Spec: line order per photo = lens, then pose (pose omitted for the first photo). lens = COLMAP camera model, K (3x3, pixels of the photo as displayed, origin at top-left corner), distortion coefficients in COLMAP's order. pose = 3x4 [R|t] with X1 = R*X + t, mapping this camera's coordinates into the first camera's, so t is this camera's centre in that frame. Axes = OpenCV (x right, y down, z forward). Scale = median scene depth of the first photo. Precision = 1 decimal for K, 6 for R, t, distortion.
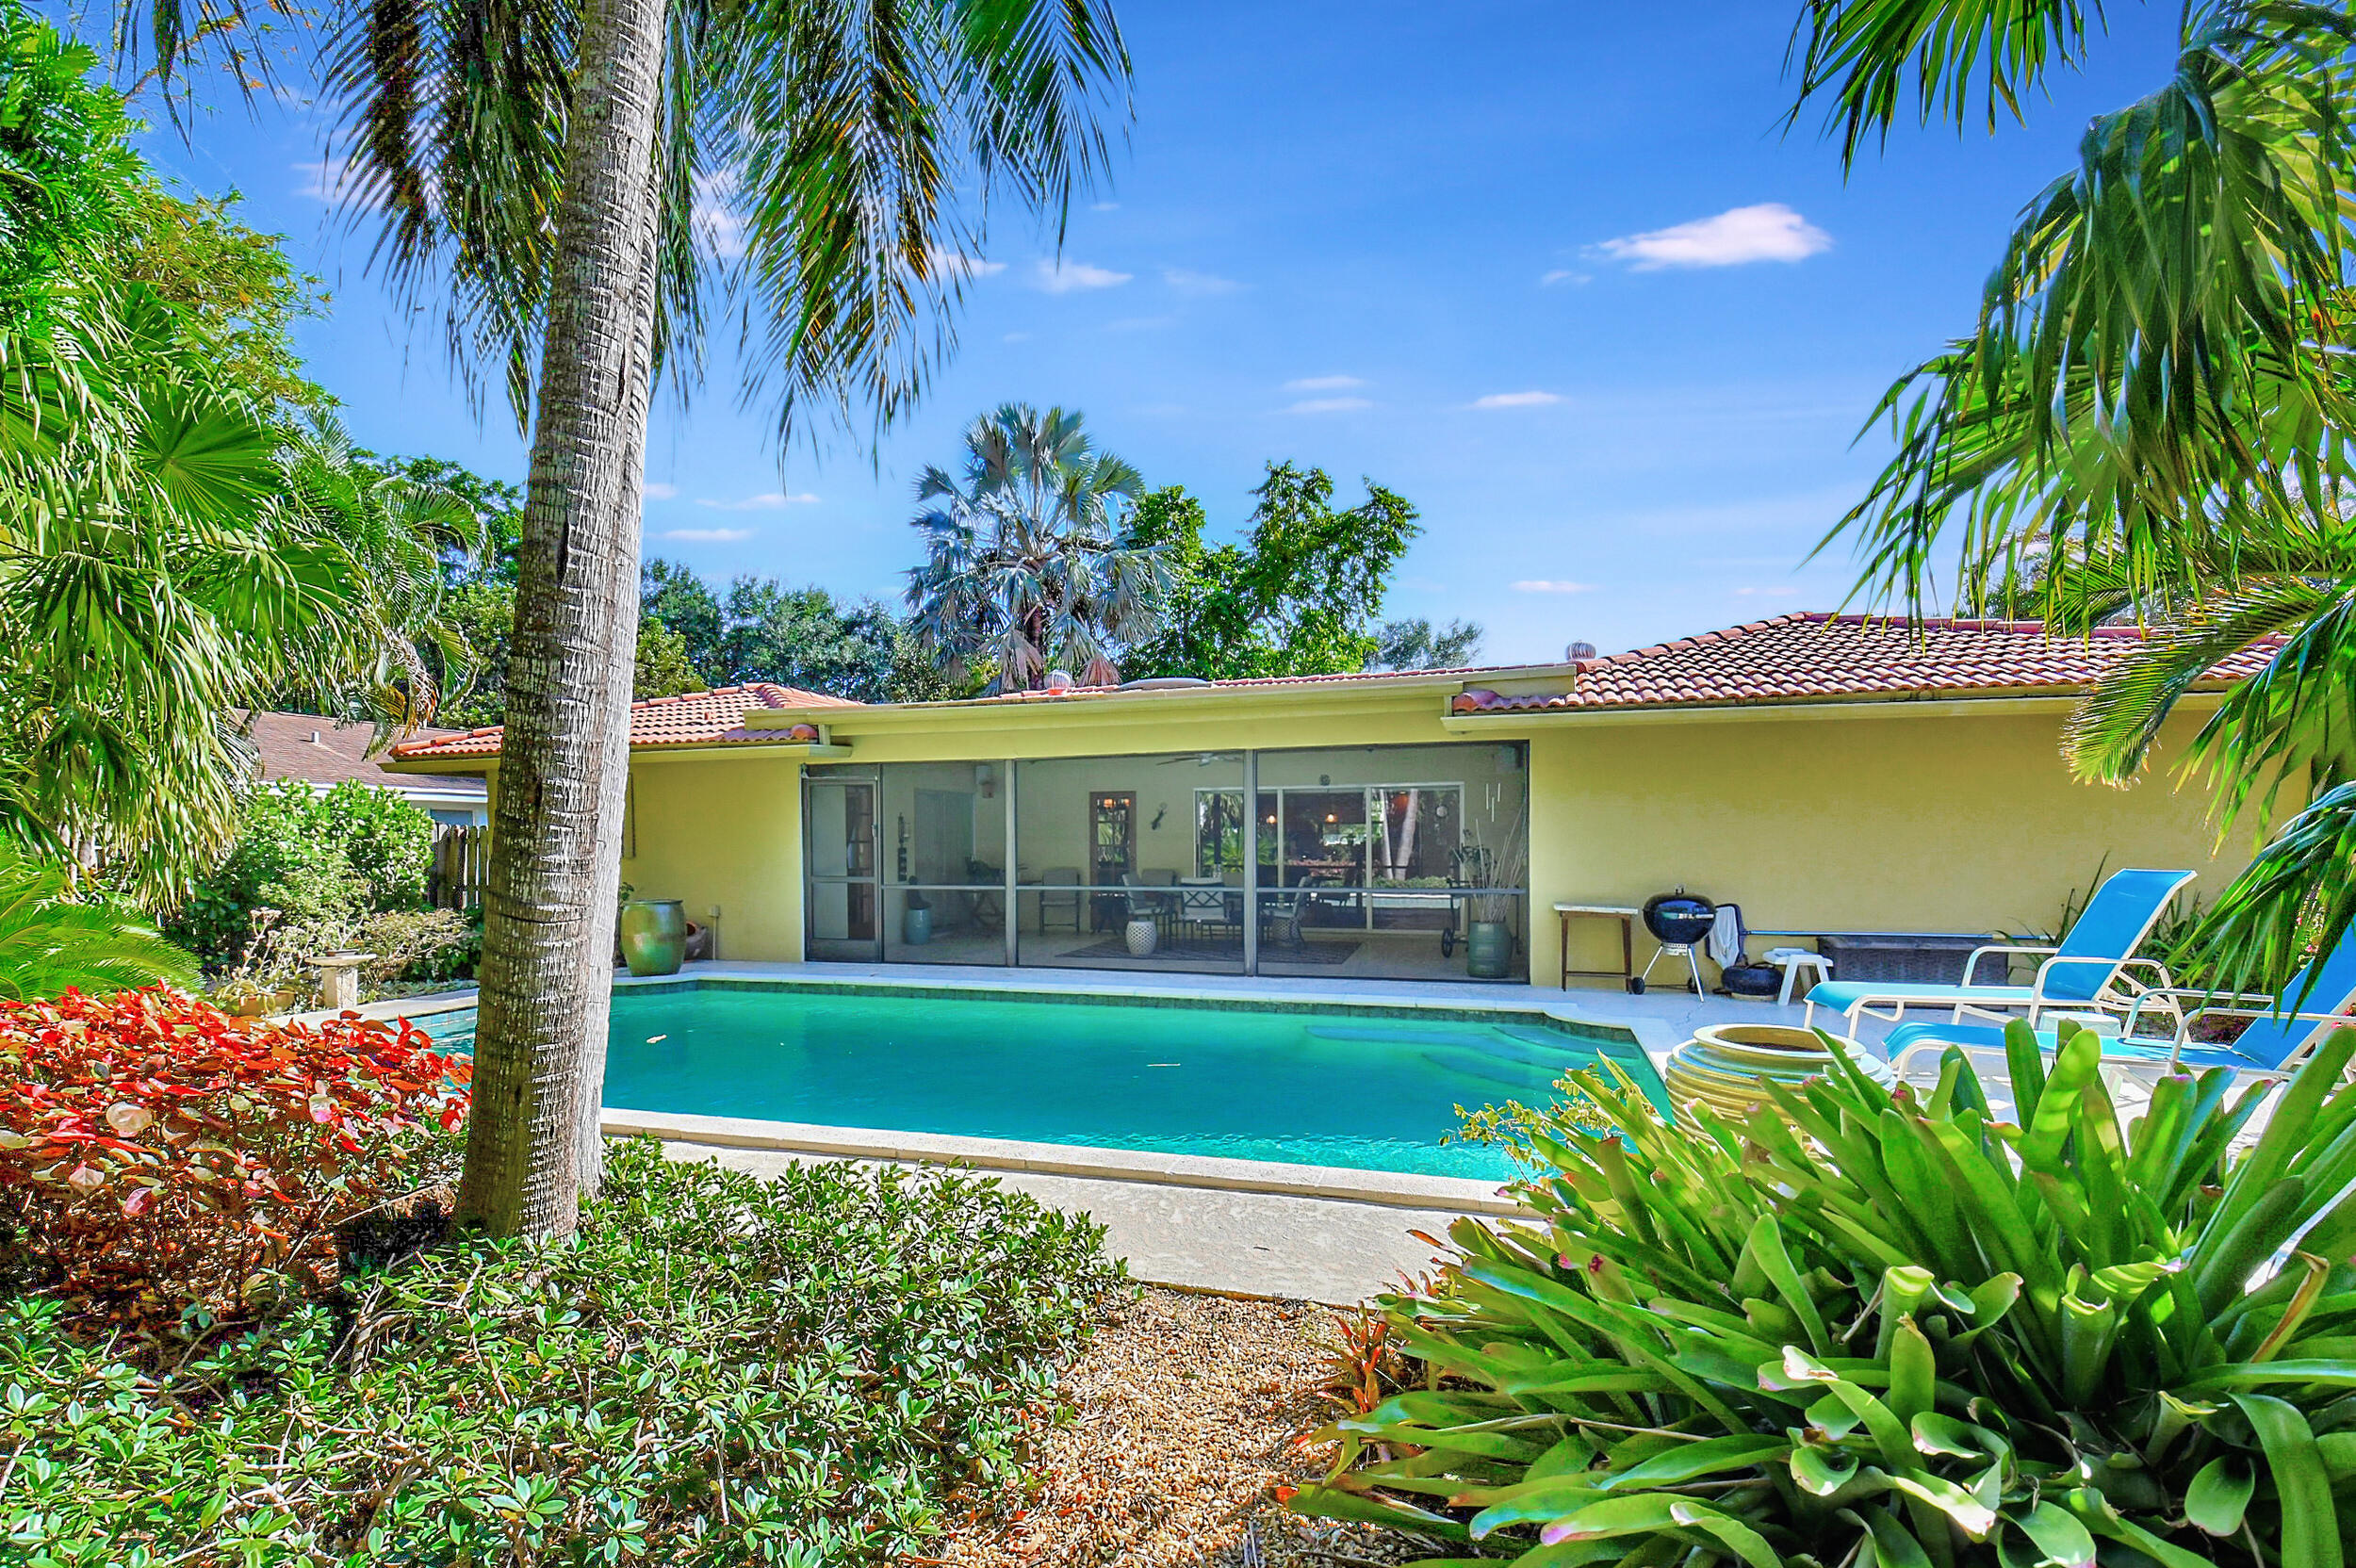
lens RADIAL K [[1063.0, 0, 1177.5], [0, 1063.0, 846.2], [0, 0, 1]] dist [0.031547, -0.040194]
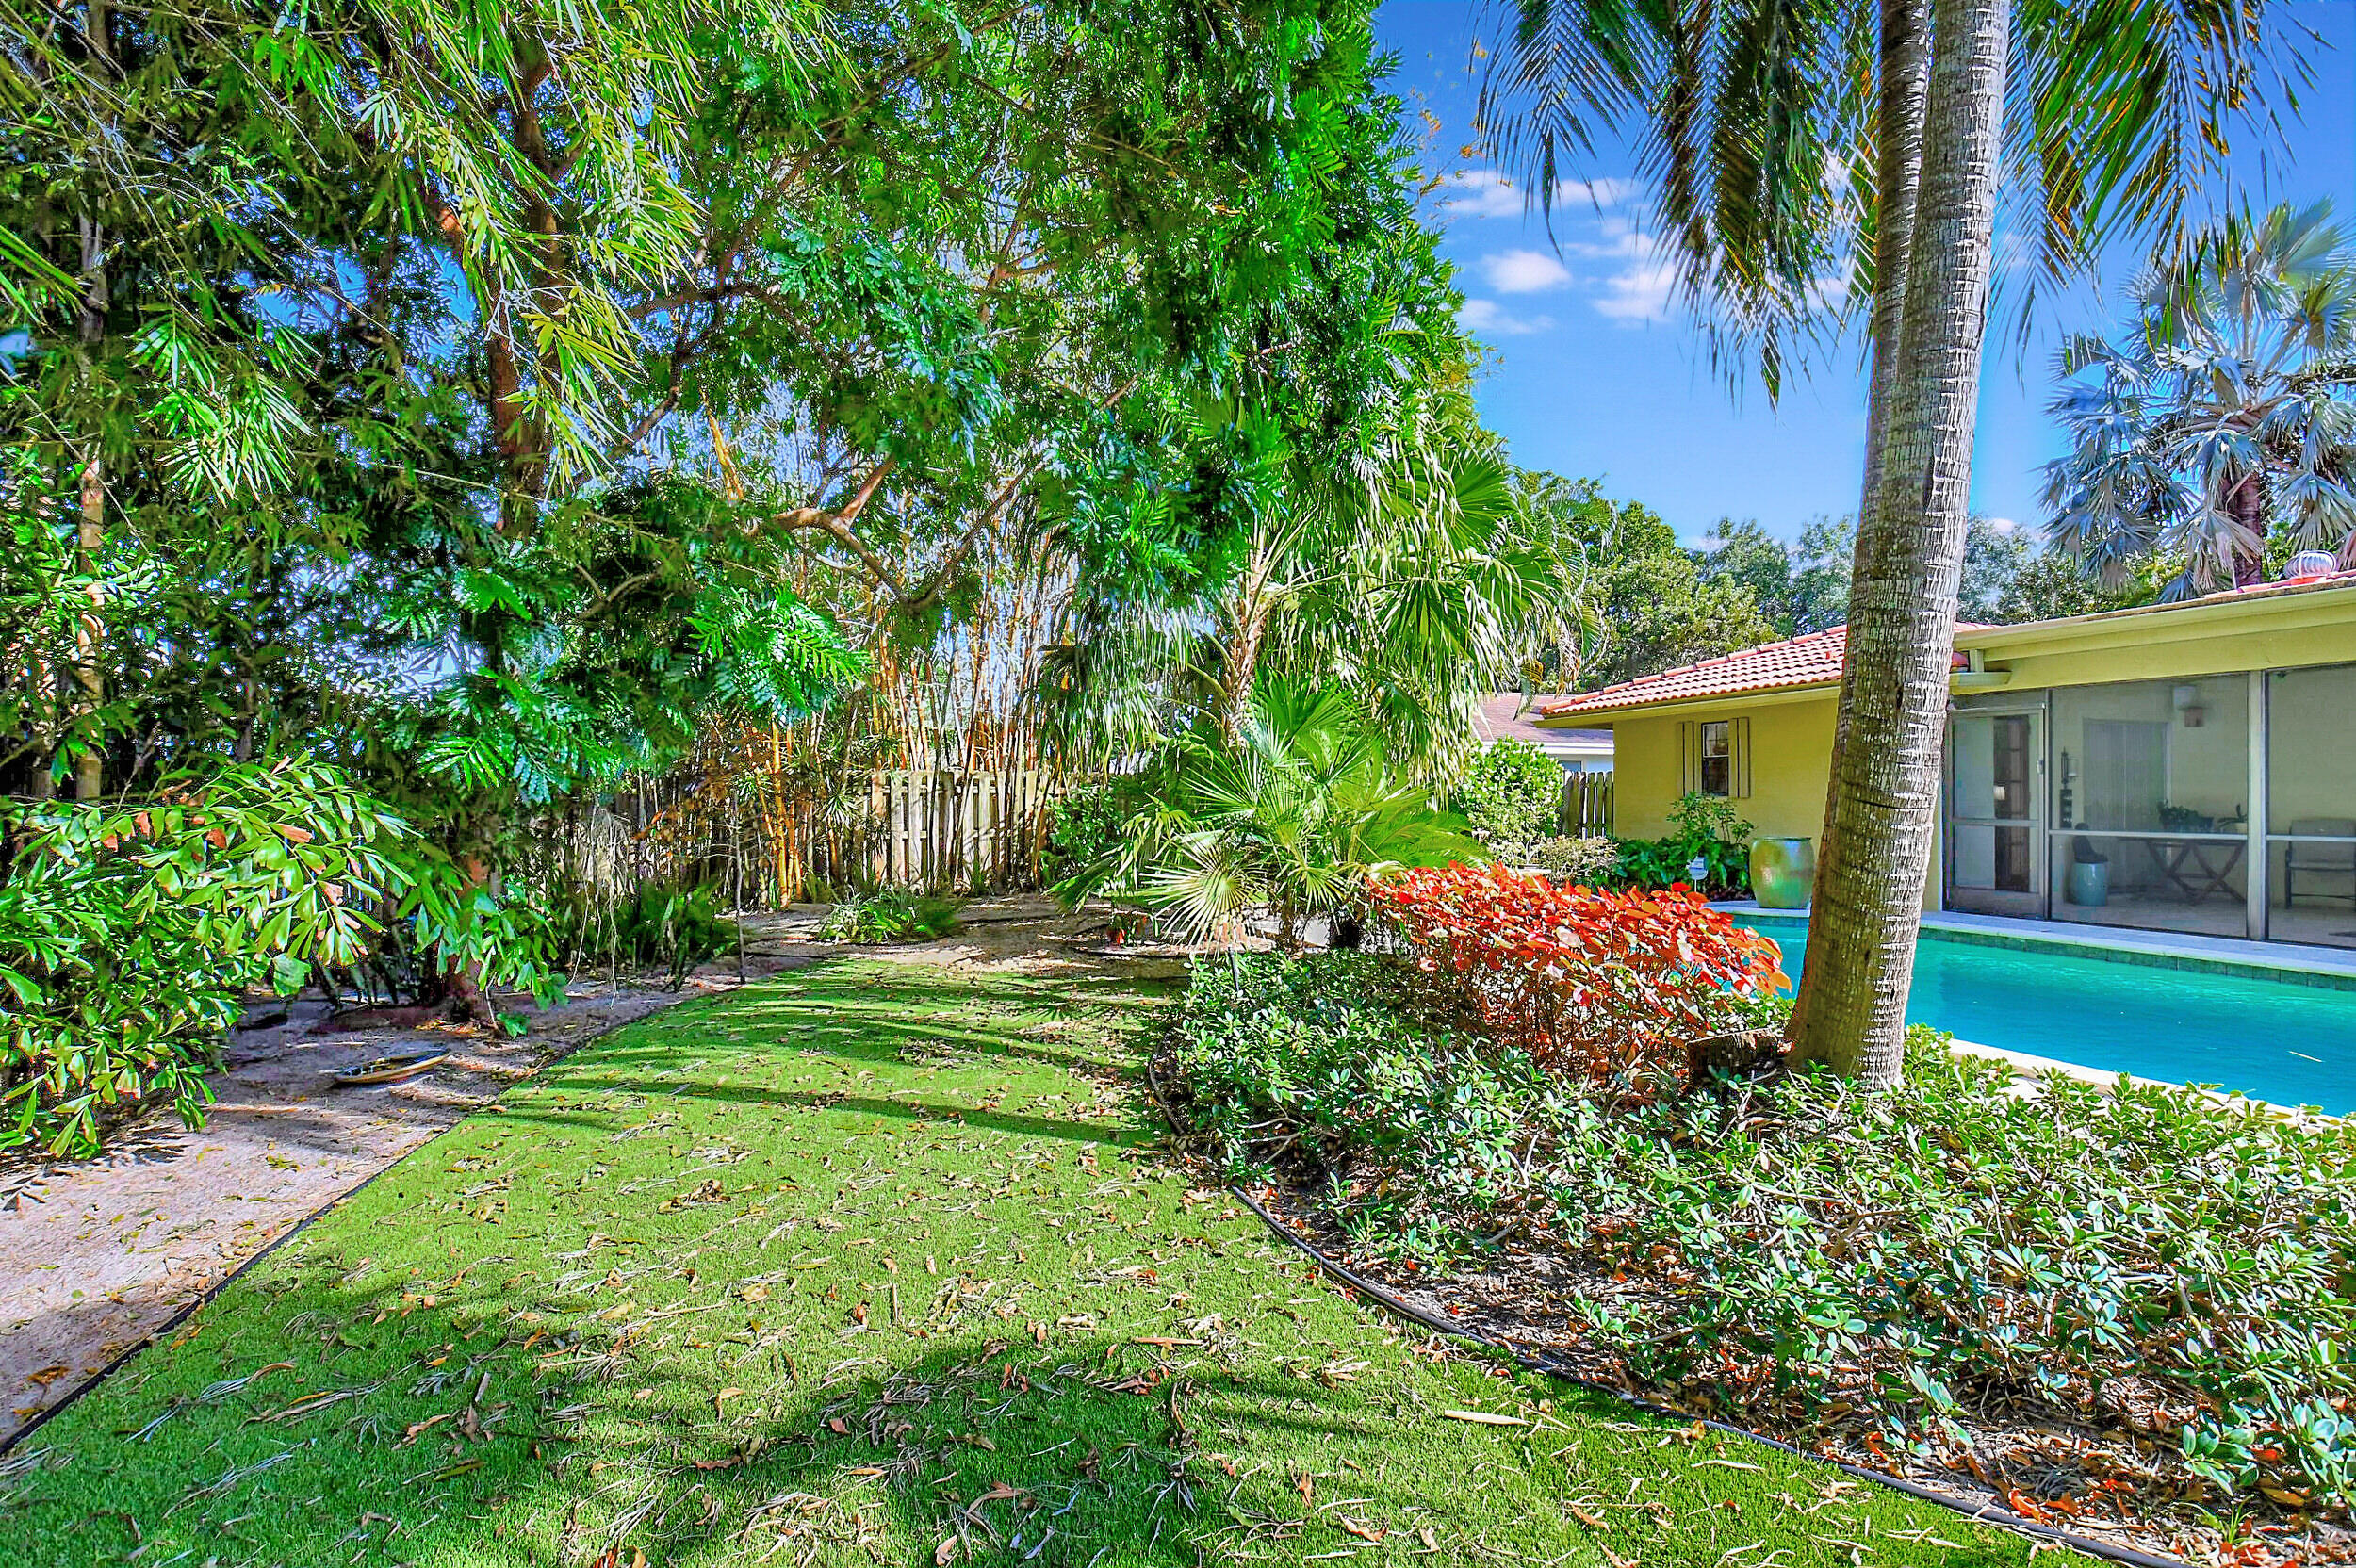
lens RADIAL K [[1030.0, 0, 1178.0], [0, 1030.0, 784.0], [0, 0, 1]] dist [-0.001369, -0.014195]
pose [[0.596589, -0.003606, -0.802538, -0.027982], [-0.007183, 0.999926, -0.009832, 0.010129], [0.802514, 0.011631, 0.596519, -0.046121]]
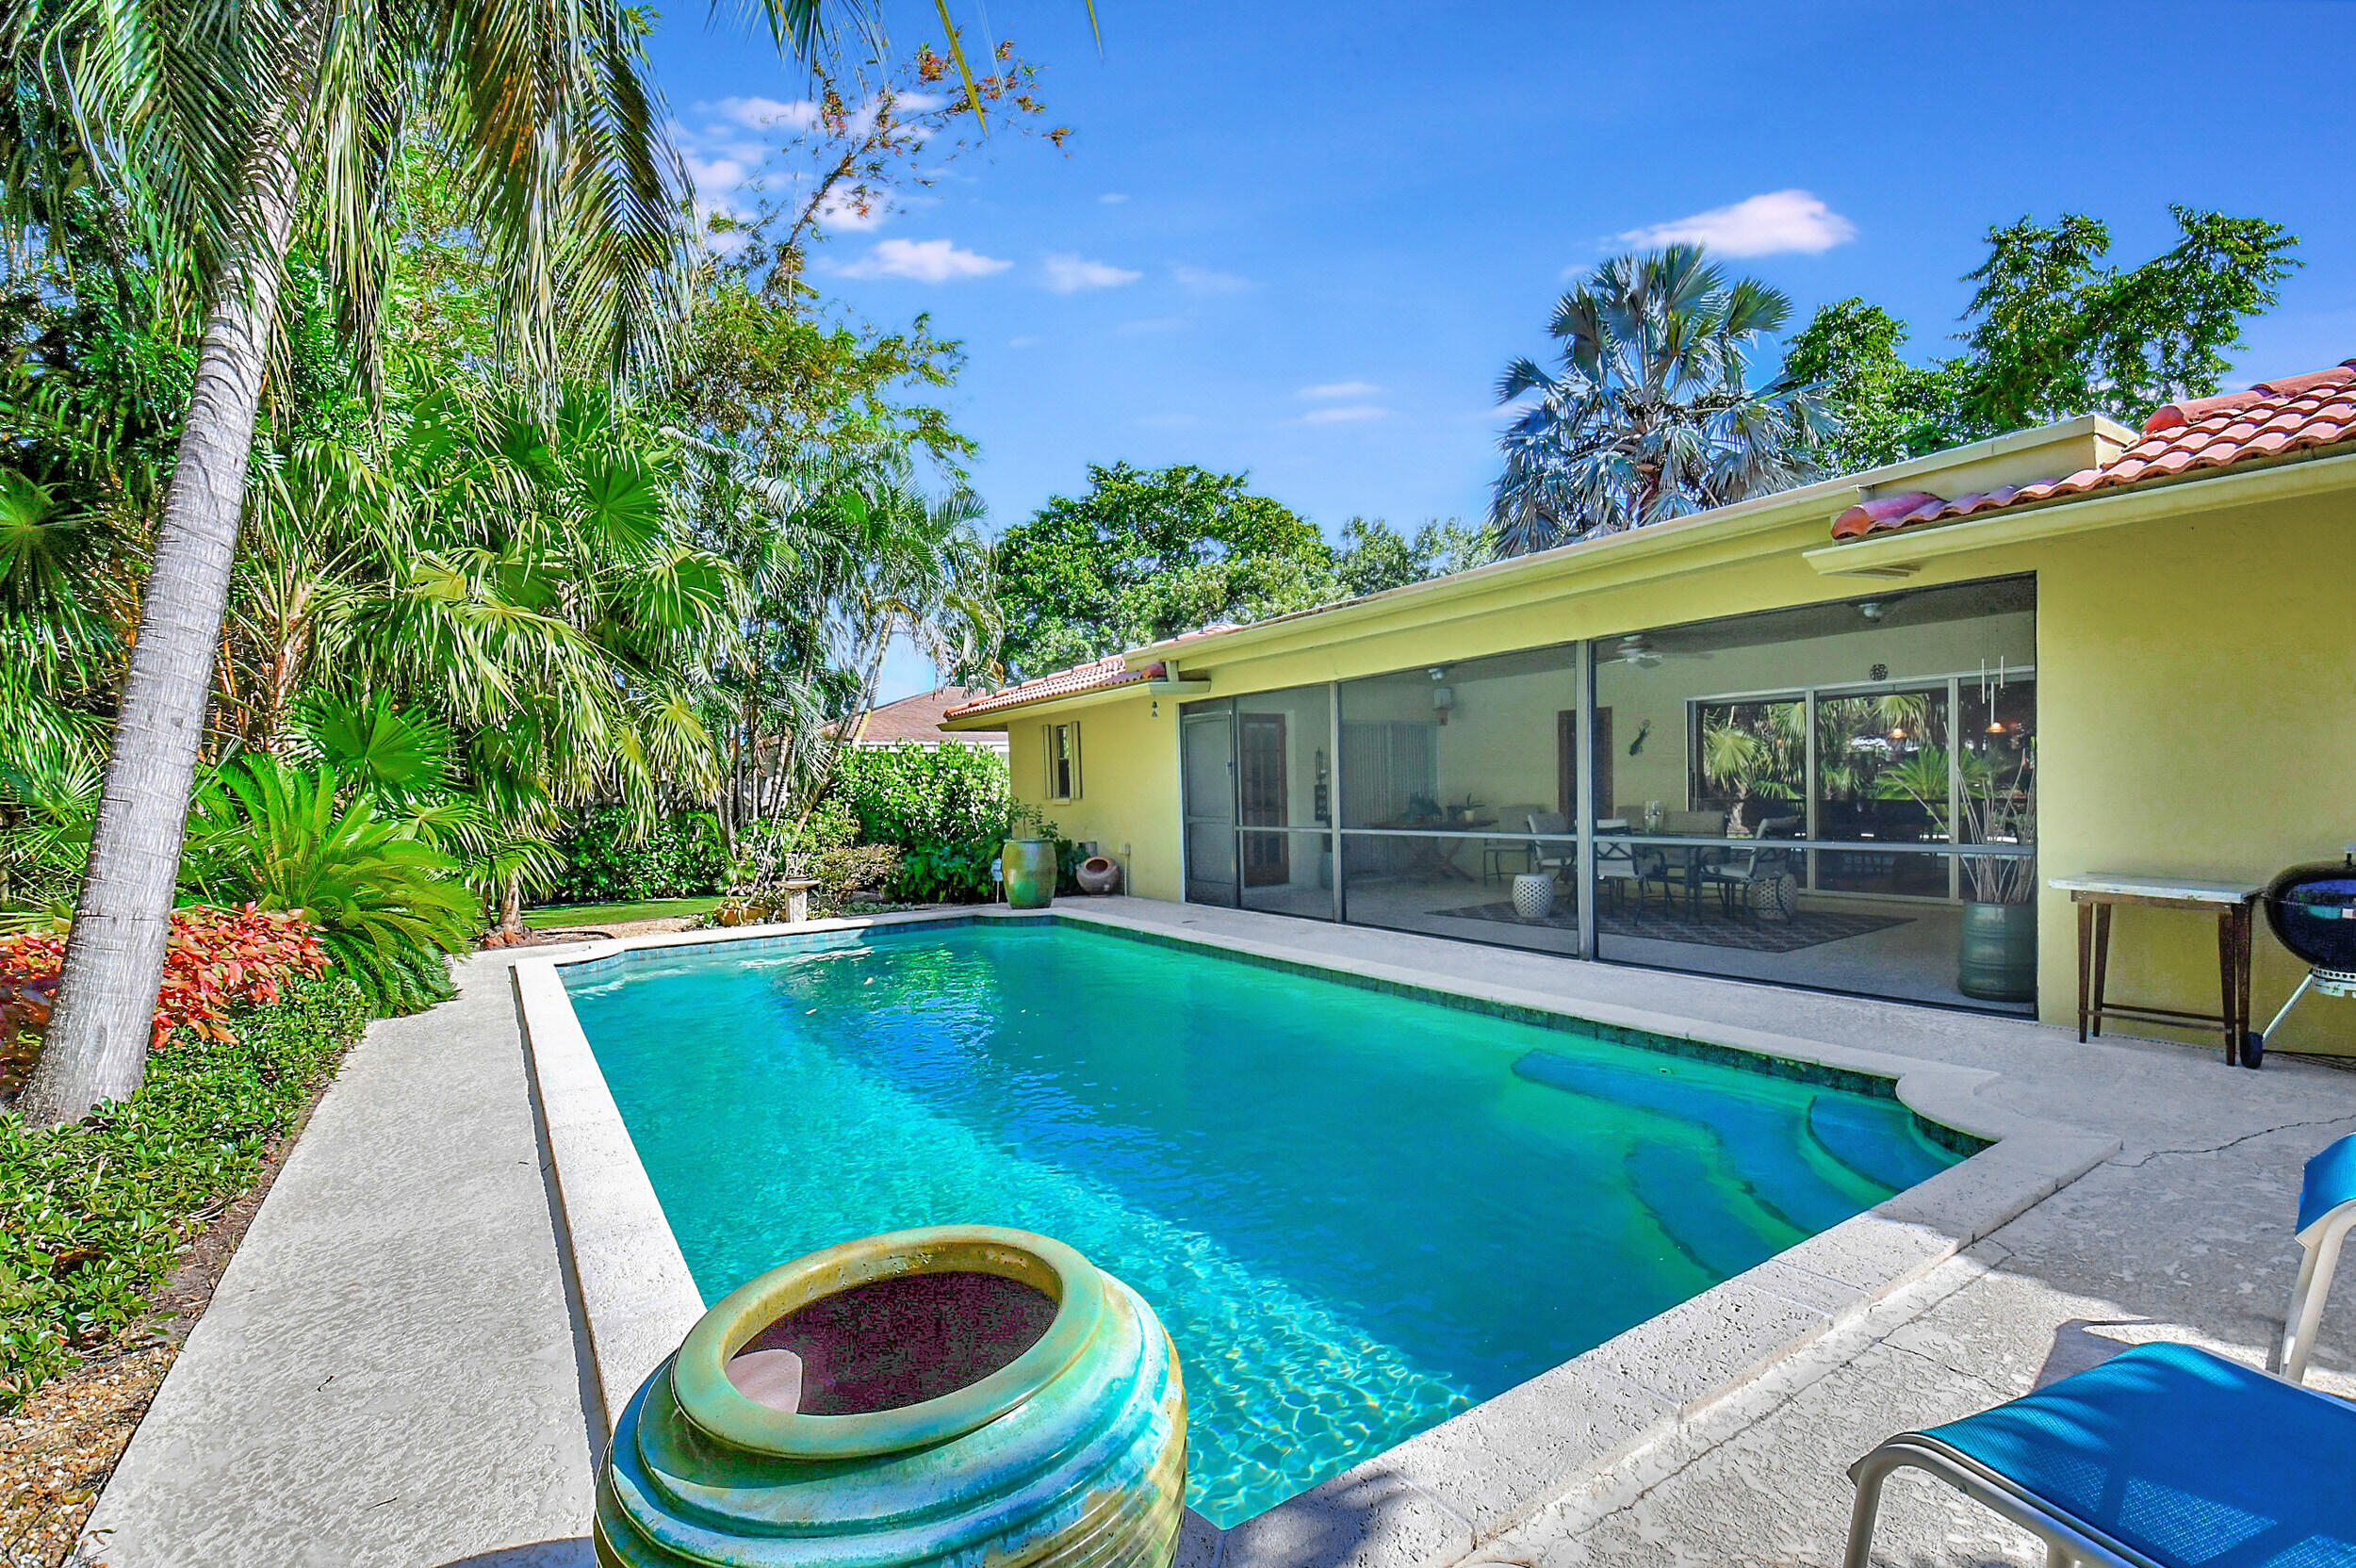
lens RADIAL K [[1051.9, 0, 1178.7], [0, 1051.9, 827.0], [0, 0, 1]] dist [-0.034566, -0.000537]
pose [[0.752466, 0.009519, -0.658562, 0.240982], [0.021427, 0.999012, 0.038923, 0.000331], [0.658282, -0.043399, 0.751519, 0.222655]]
